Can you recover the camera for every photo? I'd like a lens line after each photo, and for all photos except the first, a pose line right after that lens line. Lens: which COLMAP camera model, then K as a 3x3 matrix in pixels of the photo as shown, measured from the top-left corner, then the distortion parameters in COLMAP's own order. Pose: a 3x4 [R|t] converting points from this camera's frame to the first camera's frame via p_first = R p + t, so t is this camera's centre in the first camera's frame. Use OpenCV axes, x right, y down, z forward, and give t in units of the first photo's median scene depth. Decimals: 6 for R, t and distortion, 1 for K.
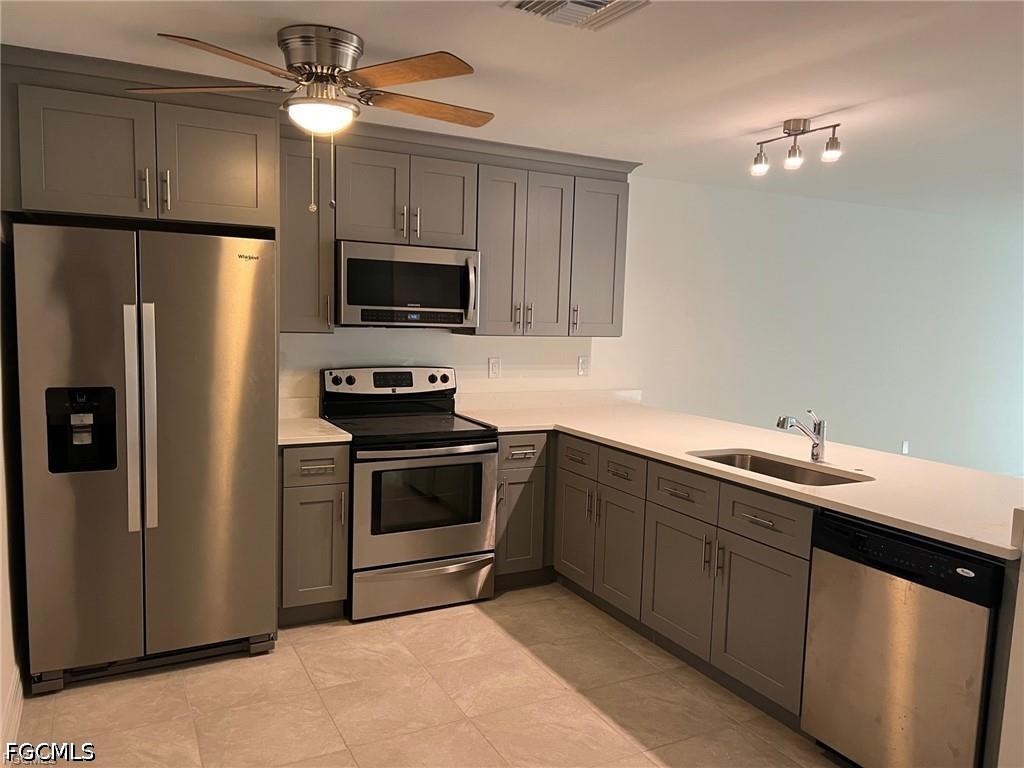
lens RADIAL K [[784.9, 0, 520.6], [0, 784.9, 389.5], [0, 0, 1]] dist [0.040642, -0.055918]
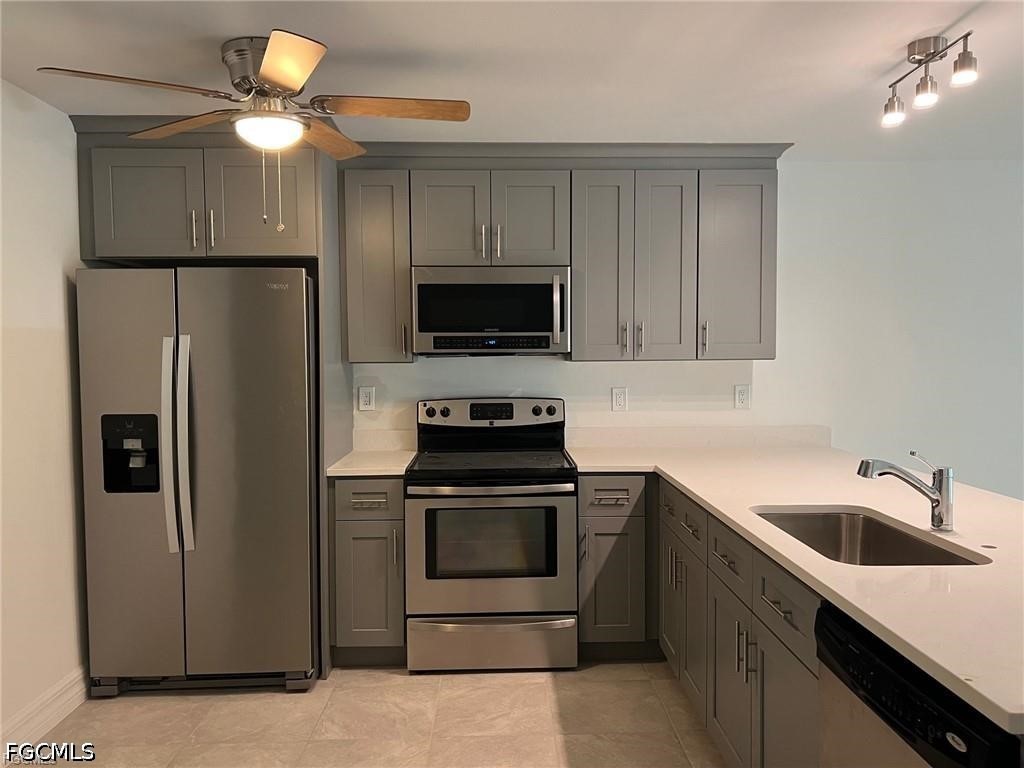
lens RADIAL K [[784.9, 0, 508.2], [0, 784.9, 383.4], [0, 0, 1]] dist [0.040642, -0.055918]
pose [[0.891710, -0.017433, -0.452271, 0.322653], [-0.011359, 0.998081, -0.060868, 0.012002], [0.452464, 0.059414, 0.889801, 0.214314]]
